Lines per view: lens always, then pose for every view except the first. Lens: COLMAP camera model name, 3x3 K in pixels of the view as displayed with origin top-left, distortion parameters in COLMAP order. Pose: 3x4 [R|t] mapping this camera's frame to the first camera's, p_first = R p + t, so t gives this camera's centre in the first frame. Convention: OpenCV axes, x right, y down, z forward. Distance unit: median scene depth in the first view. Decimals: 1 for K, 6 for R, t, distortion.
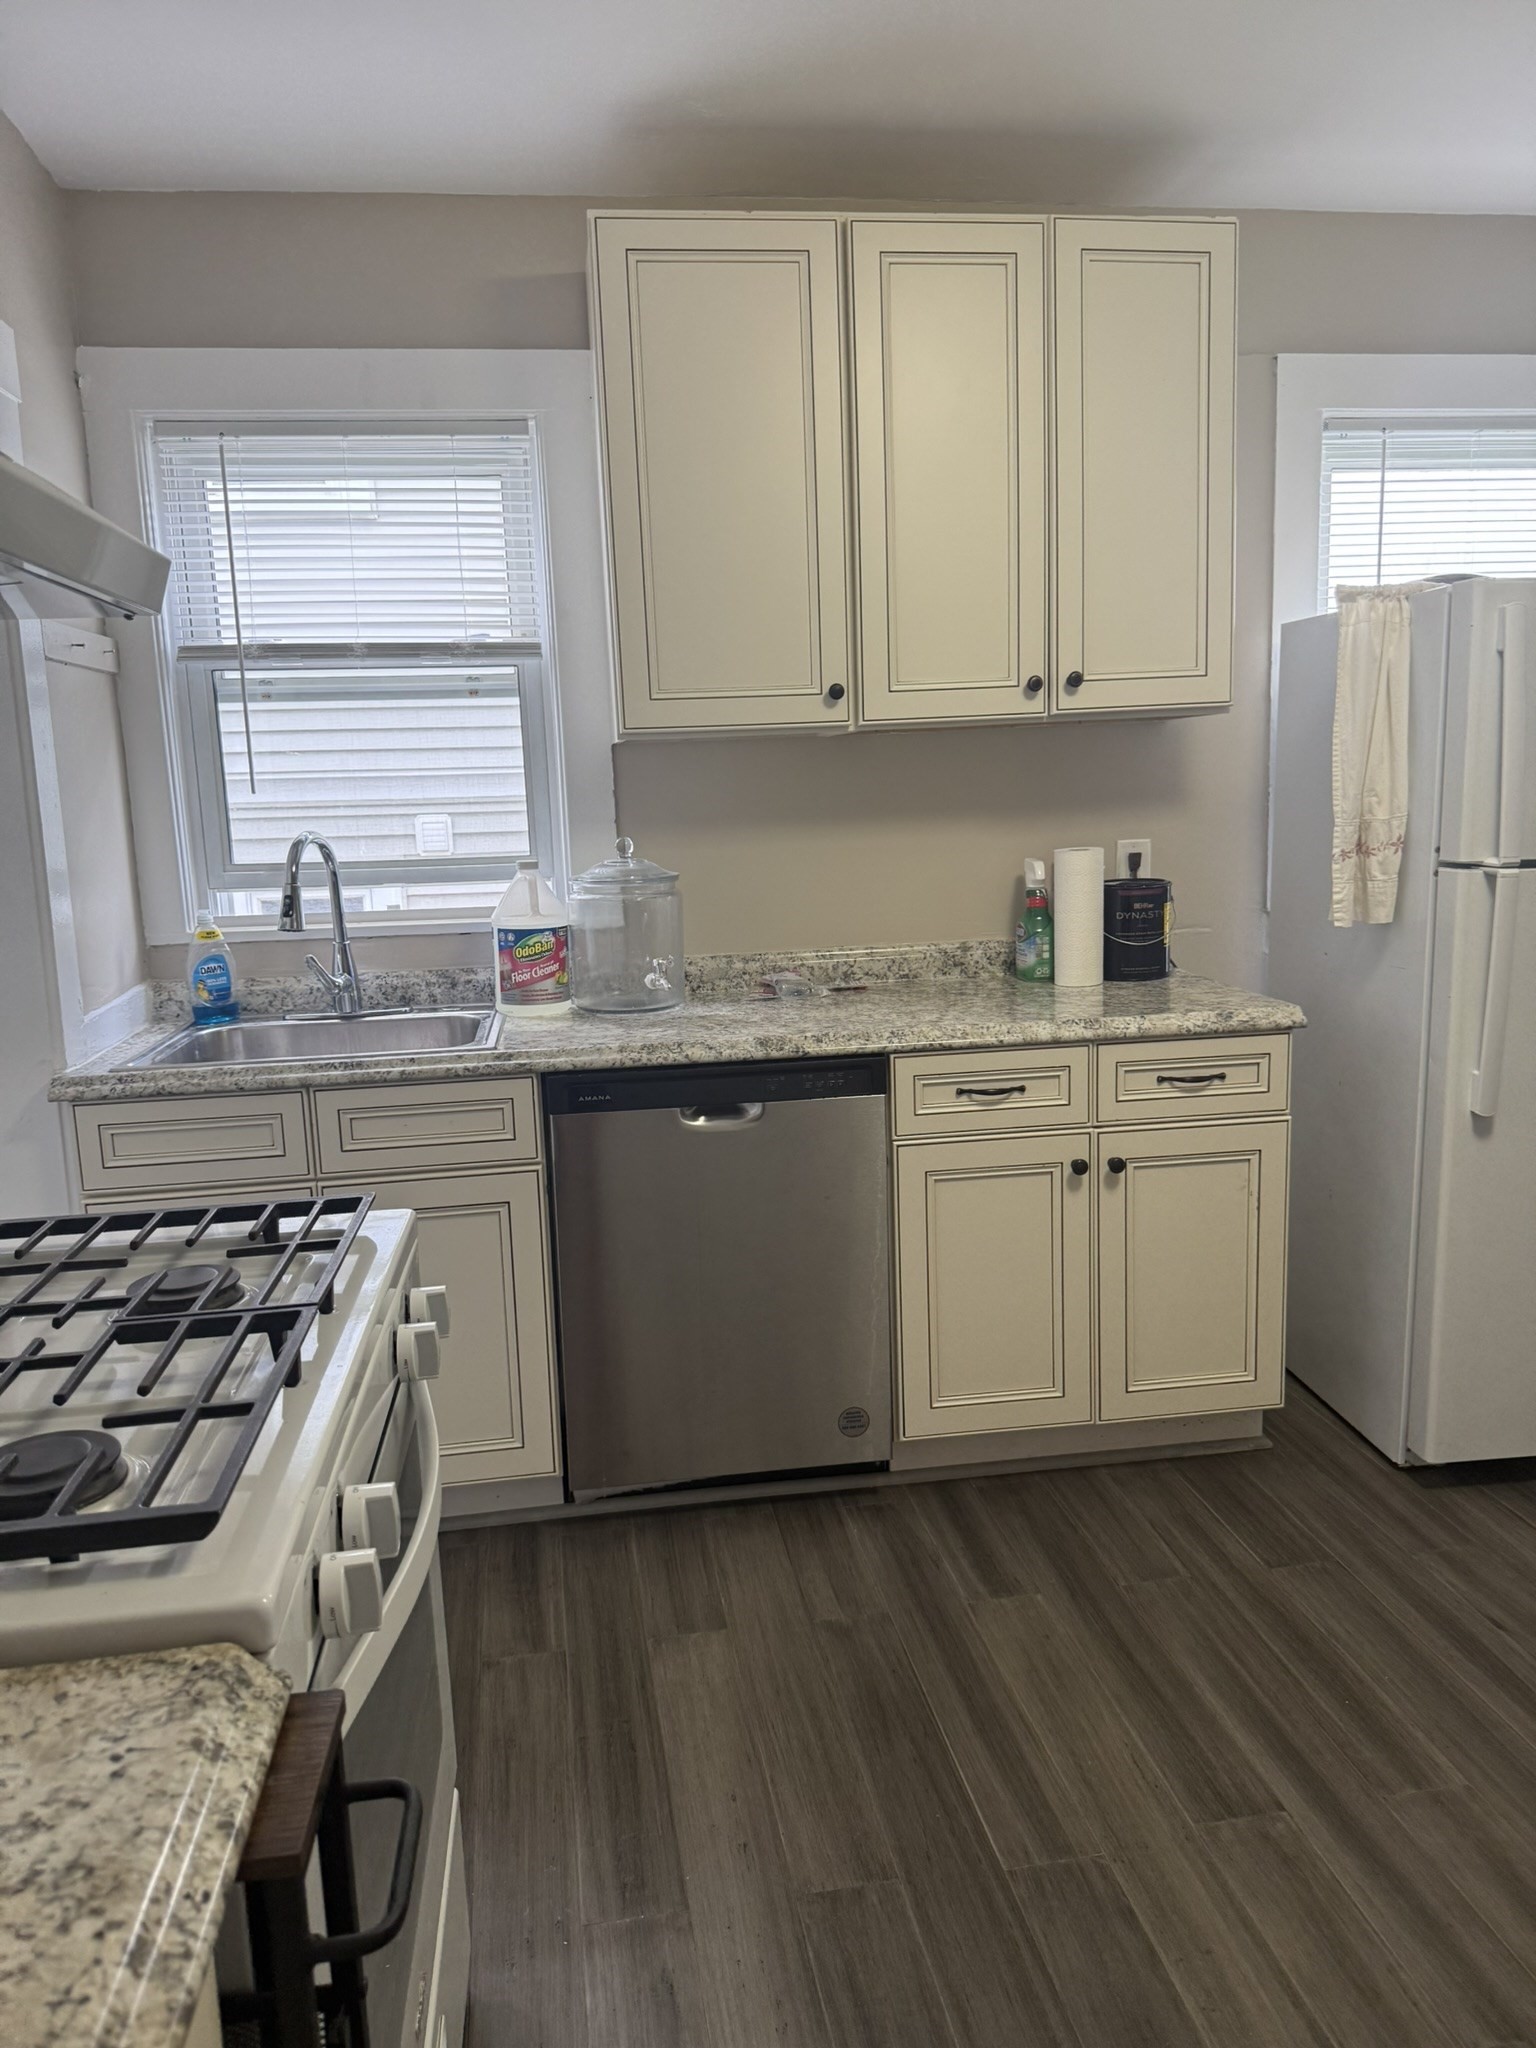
lens RADIAL K [[1462.1, 0, 767.3], [0, 1462.1, 1023.6], [0, 0, 1]] dist [0.044826, -0.039310]
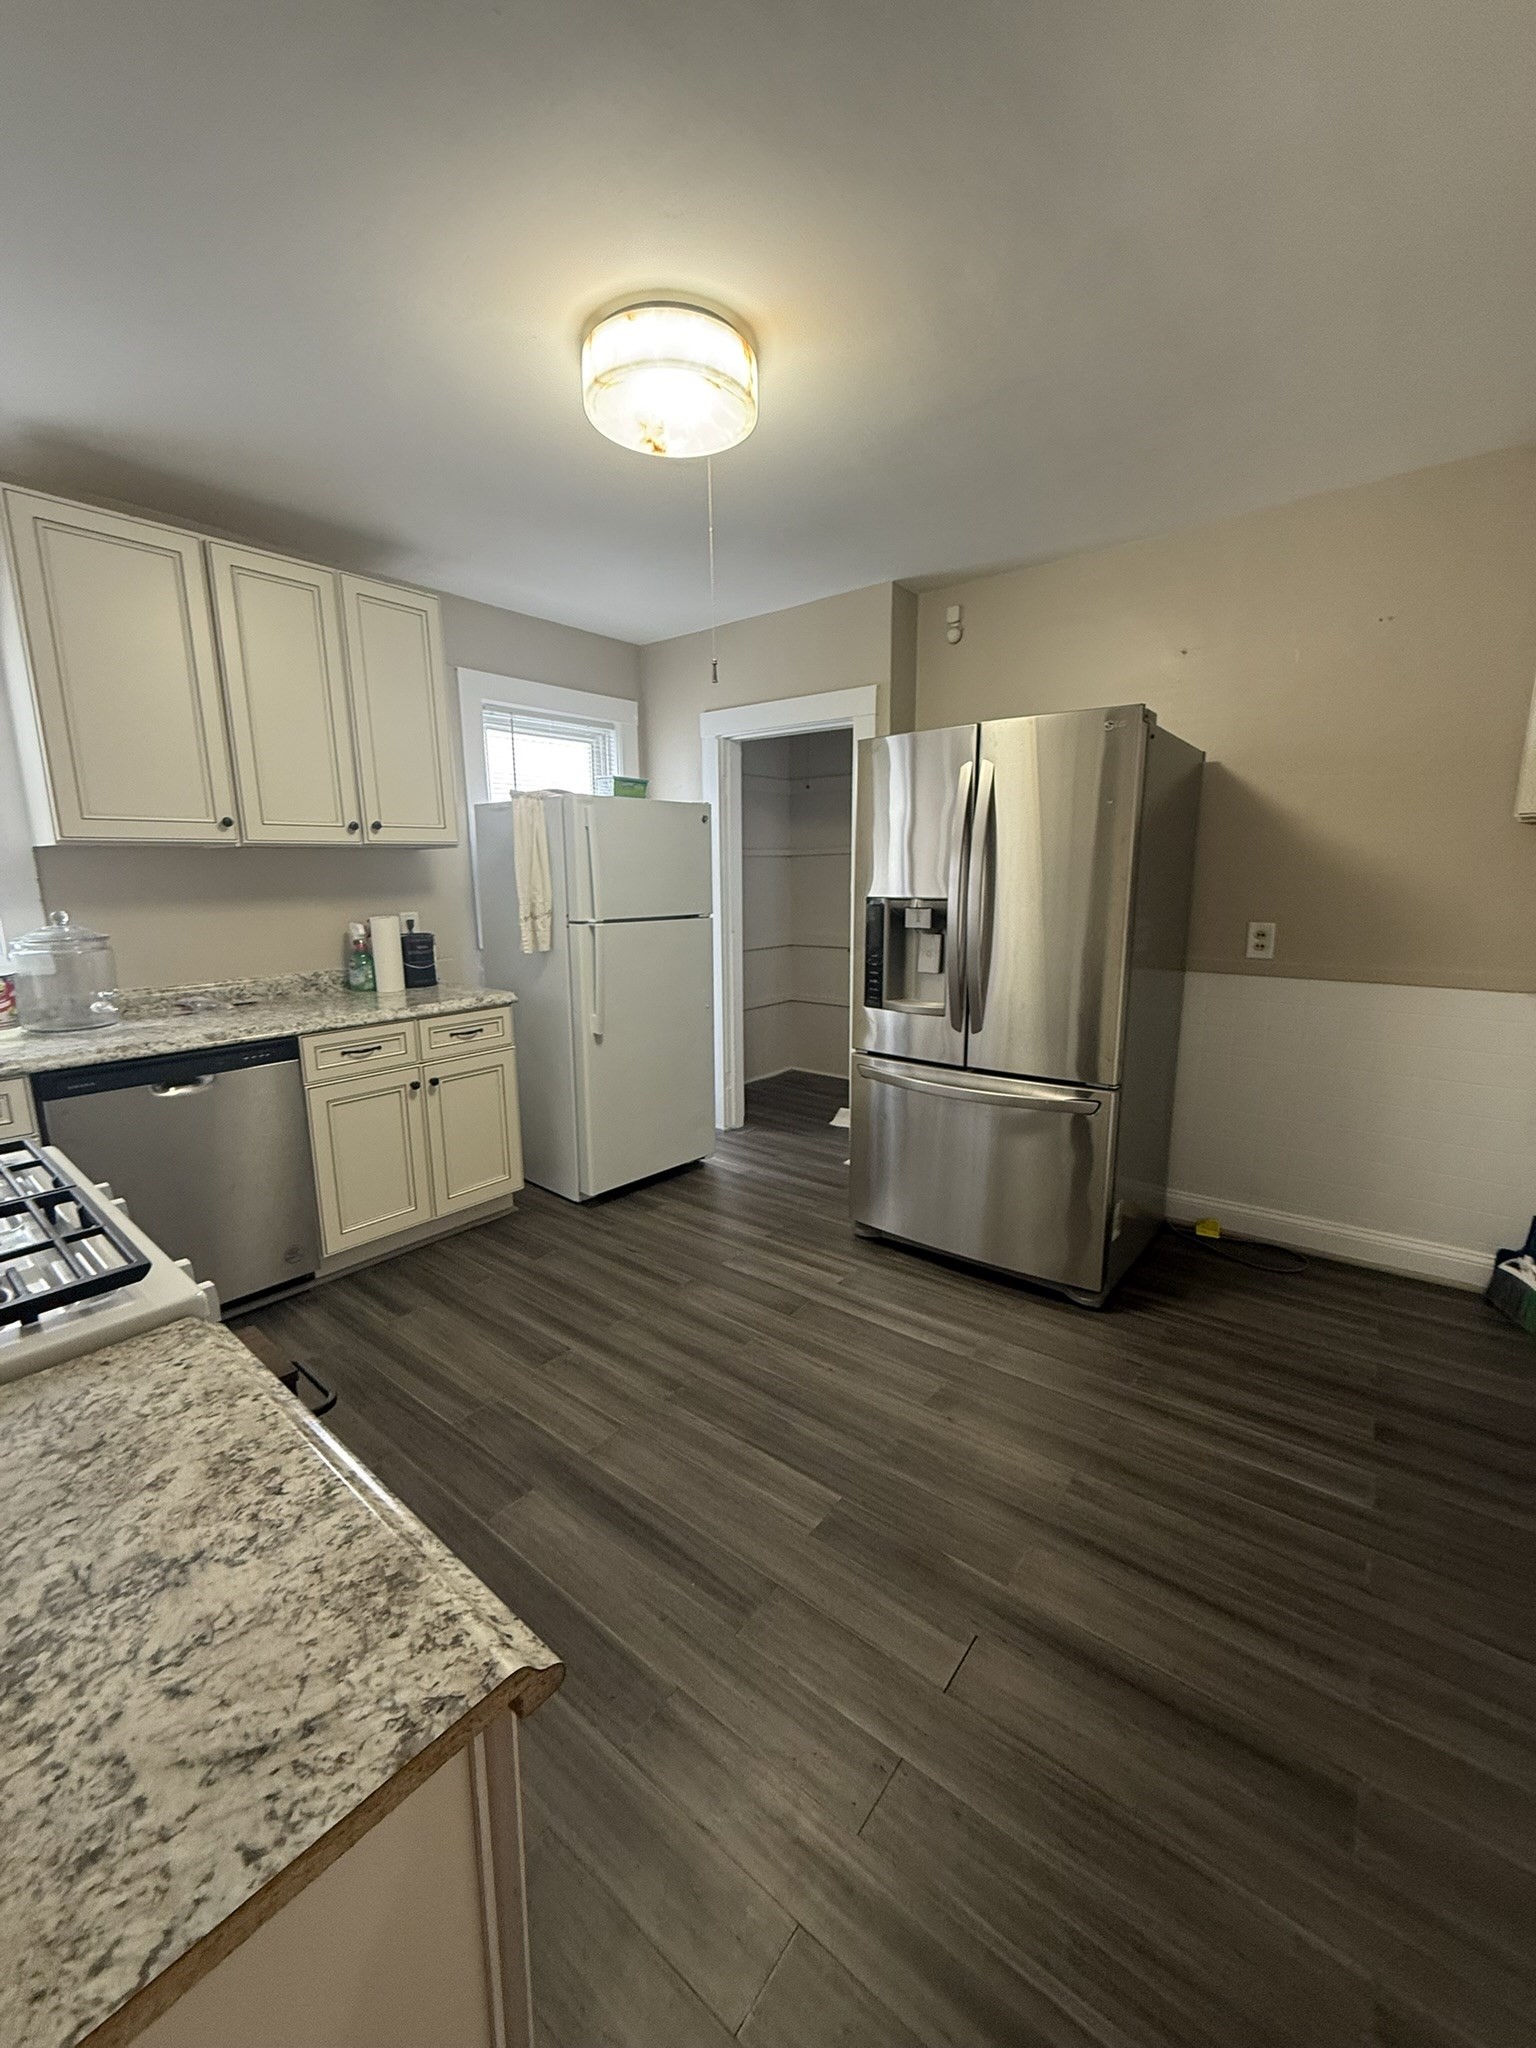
lens RADIAL K [[828.8, 0, 774.2], [0, 828.8, 1021.7], [0, 0, 1]] dist [0.014746, 0.000079]
pose [[0.733635, -0.095389, 0.672815, -0.155474], [0.096523, 0.994688, 0.035774, 0.022333], [-0.672654, 0.038697, 0.738945, -0.101907]]
